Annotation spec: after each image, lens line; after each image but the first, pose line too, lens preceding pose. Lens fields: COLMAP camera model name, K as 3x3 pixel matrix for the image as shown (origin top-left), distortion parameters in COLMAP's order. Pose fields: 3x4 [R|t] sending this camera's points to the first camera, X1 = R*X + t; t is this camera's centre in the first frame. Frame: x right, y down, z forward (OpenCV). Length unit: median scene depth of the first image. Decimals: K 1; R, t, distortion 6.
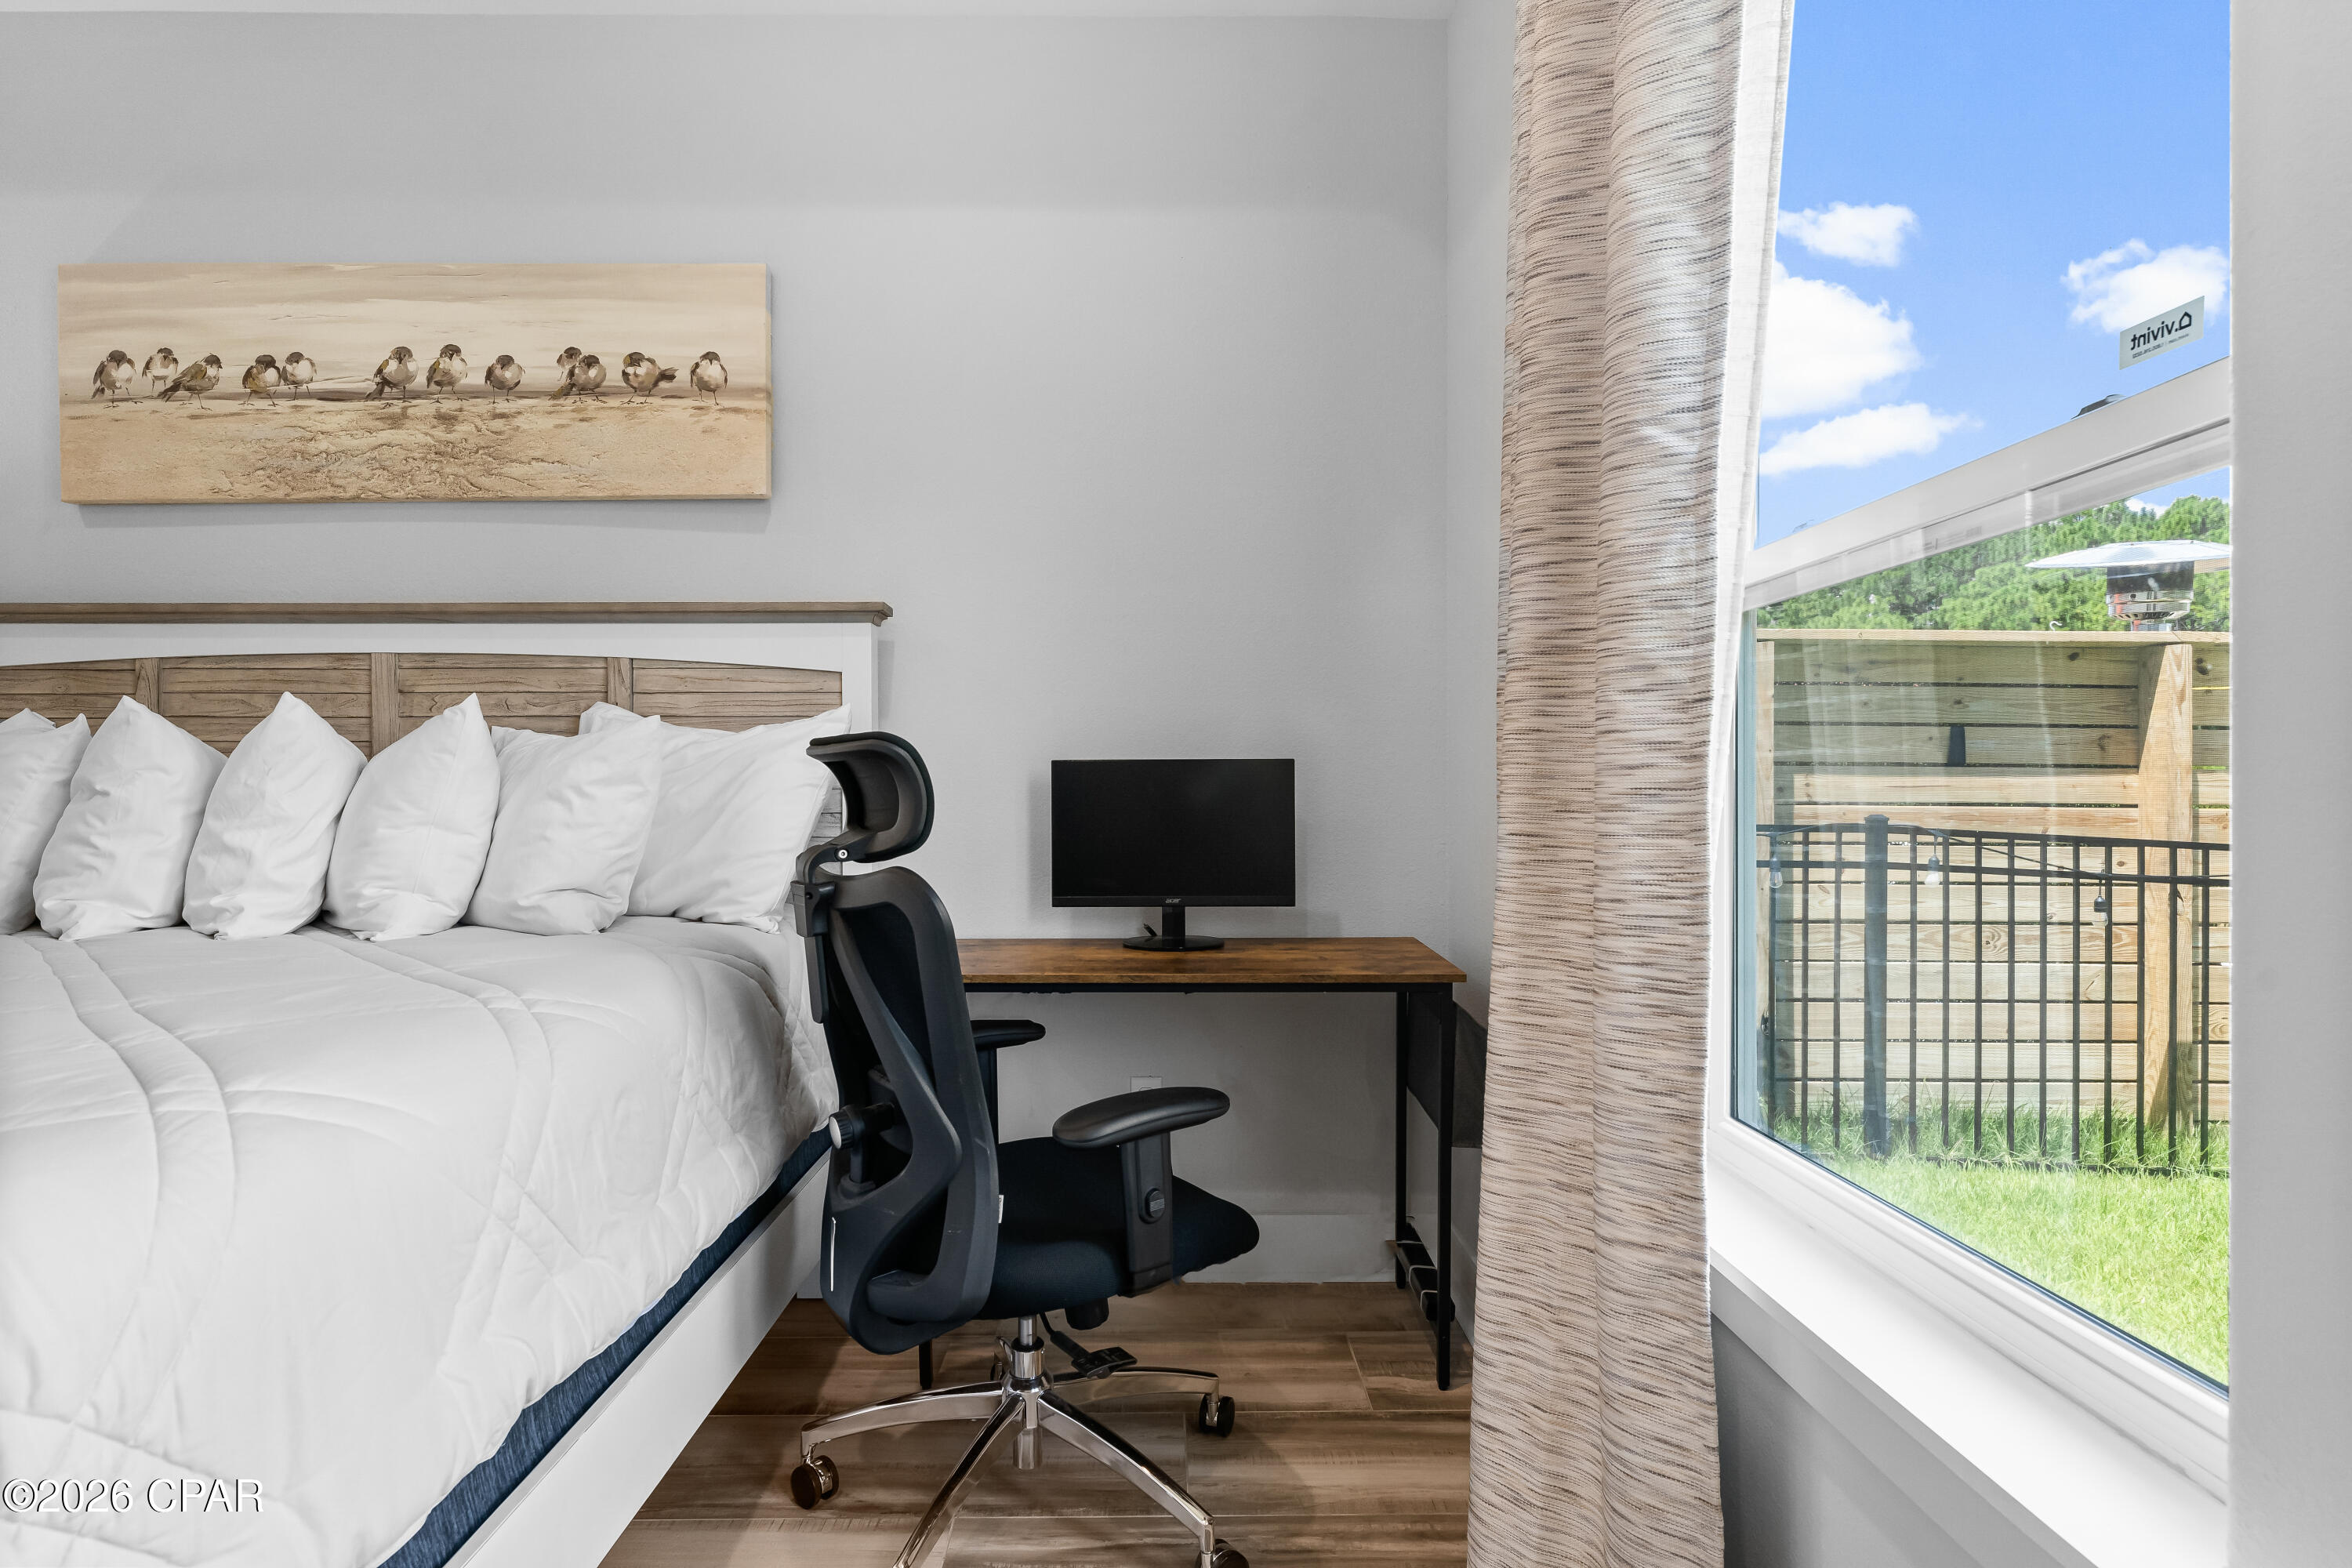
lens RADIAL K [[1253.9, 0, 1159.5], [0, 1253.9, 779.1], [0, 0, 1]] dist [-0.002311, -0.000922]
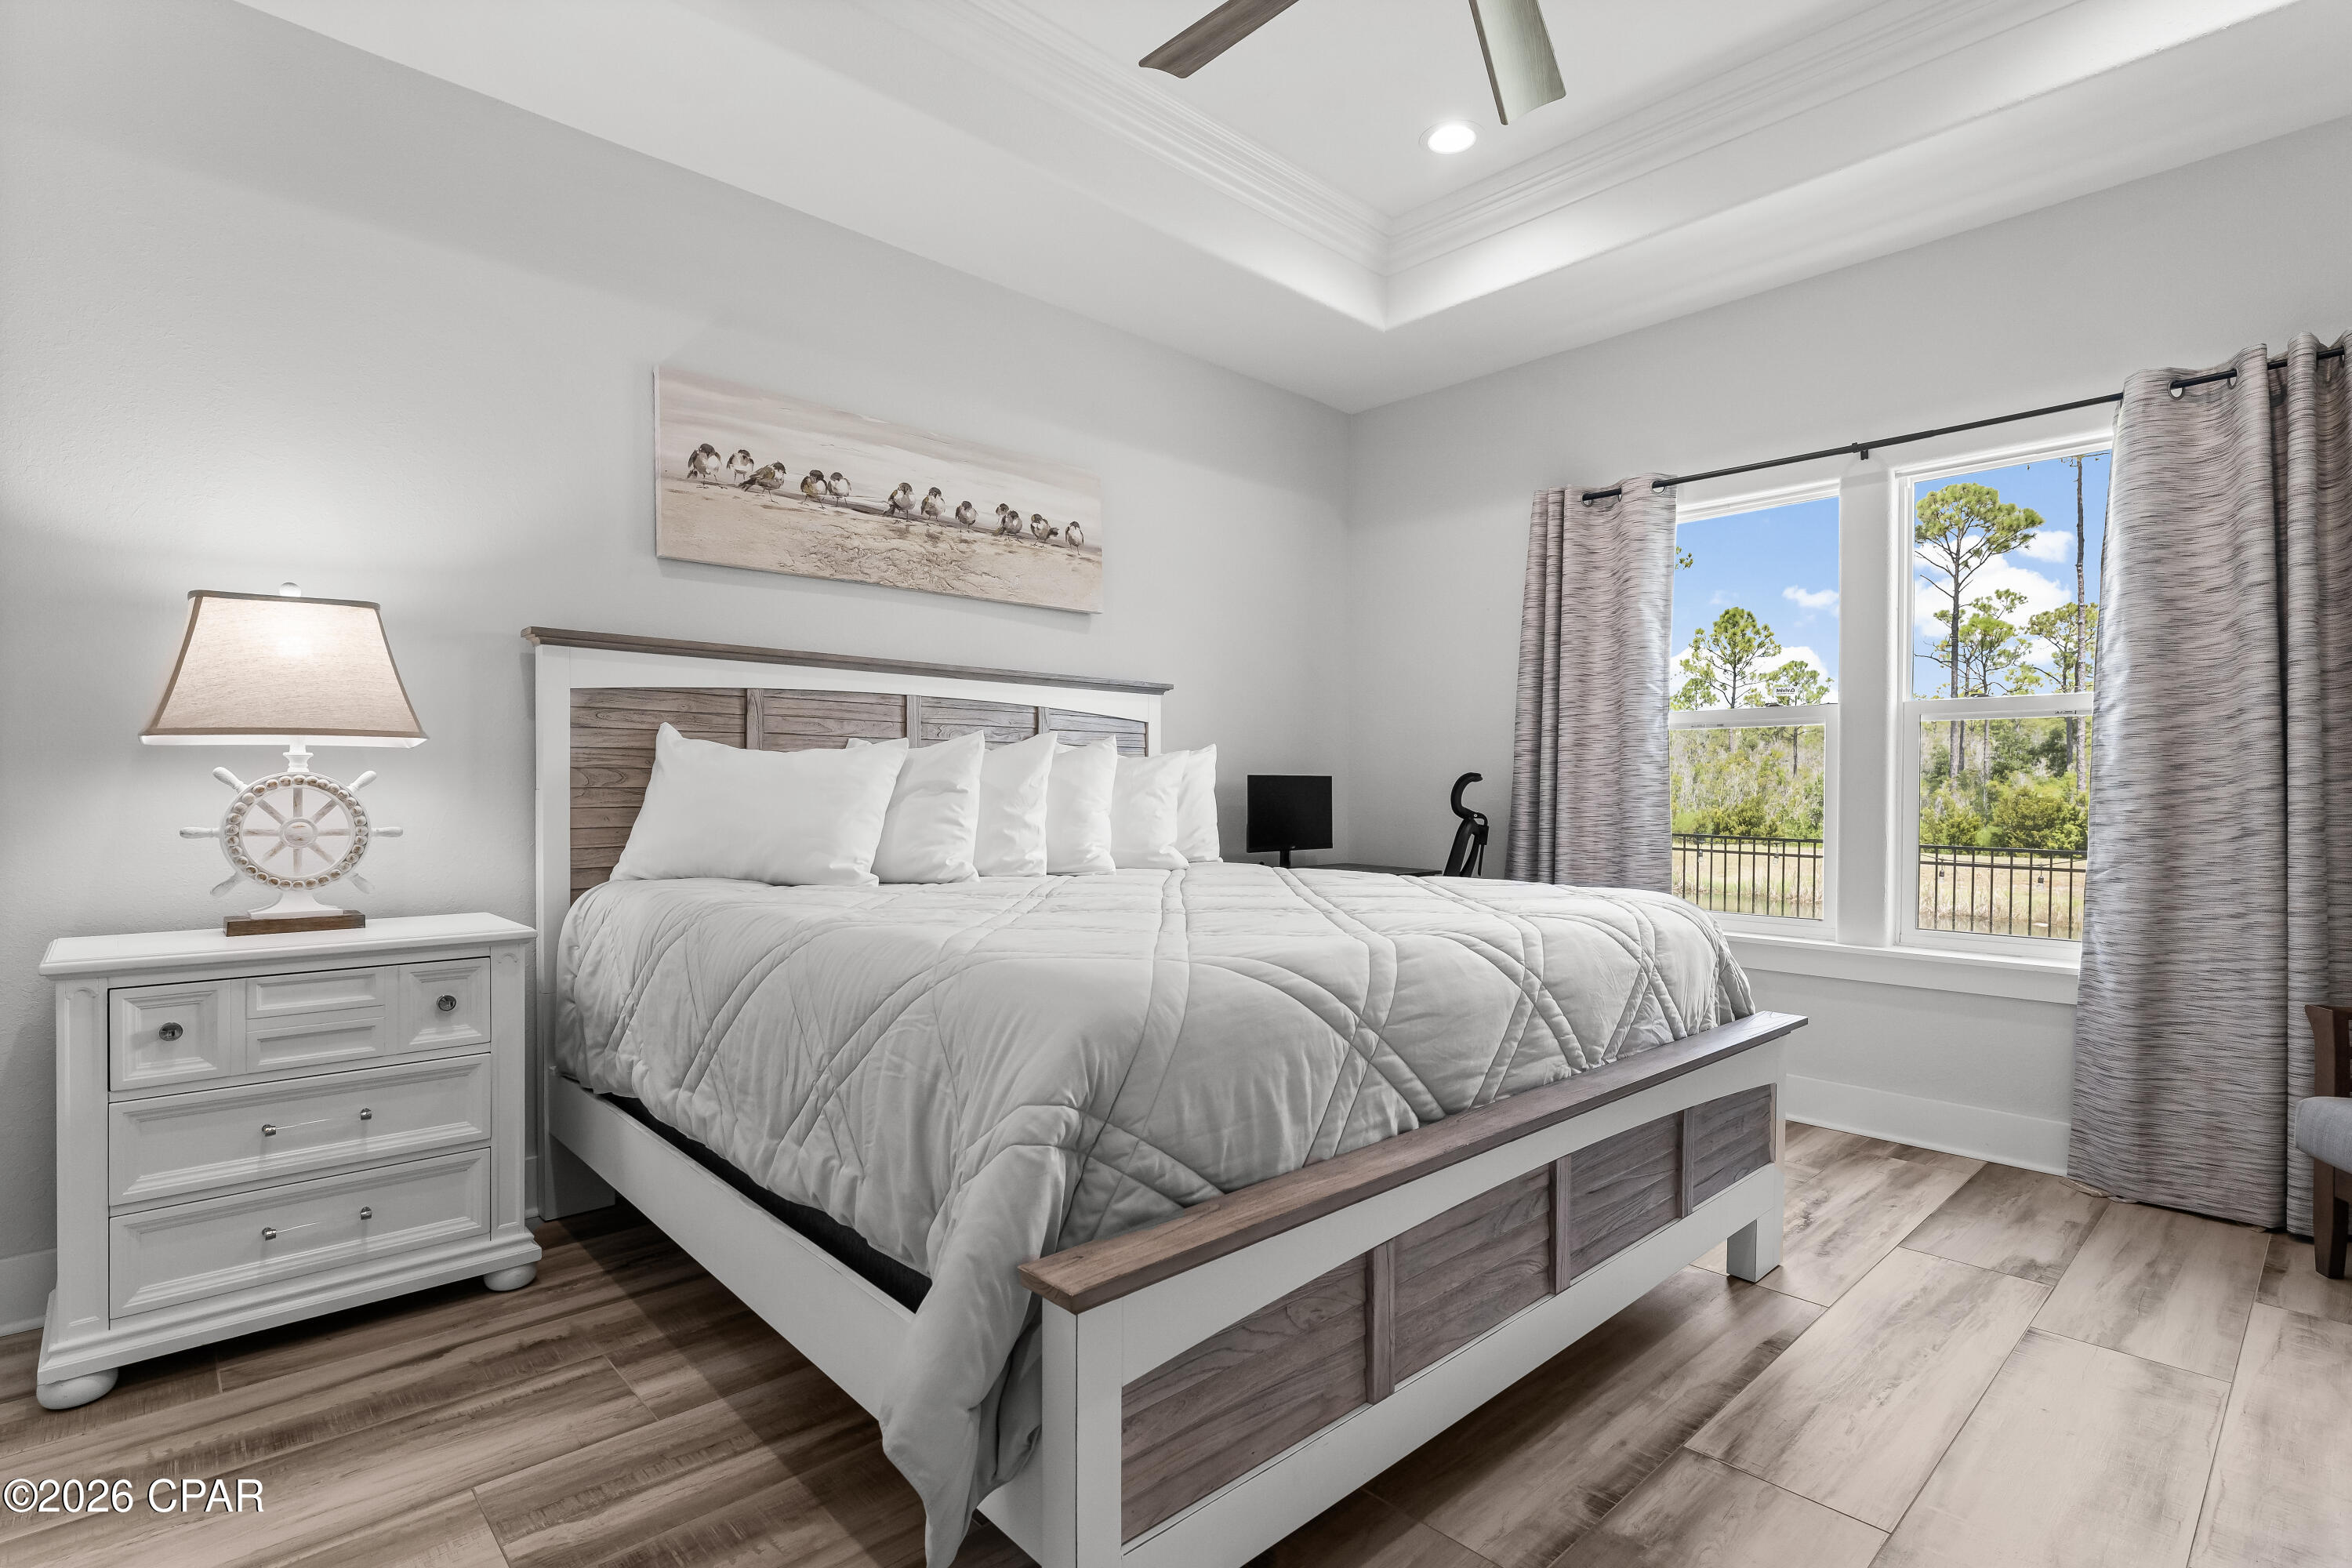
lens RADIAL K [[1091.0, 0, 1171.8], [0, 1091.0, 791.9], [0, 0, 1]] dist [-0.001809, -0.003157]
pose [[0.745126, 0.001766, 0.666921, -1.219988], [-0.013094, 0.999842, 0.011982, -0.006103], [-0.666795, -0.017661, 0.745032, -0.155014]]
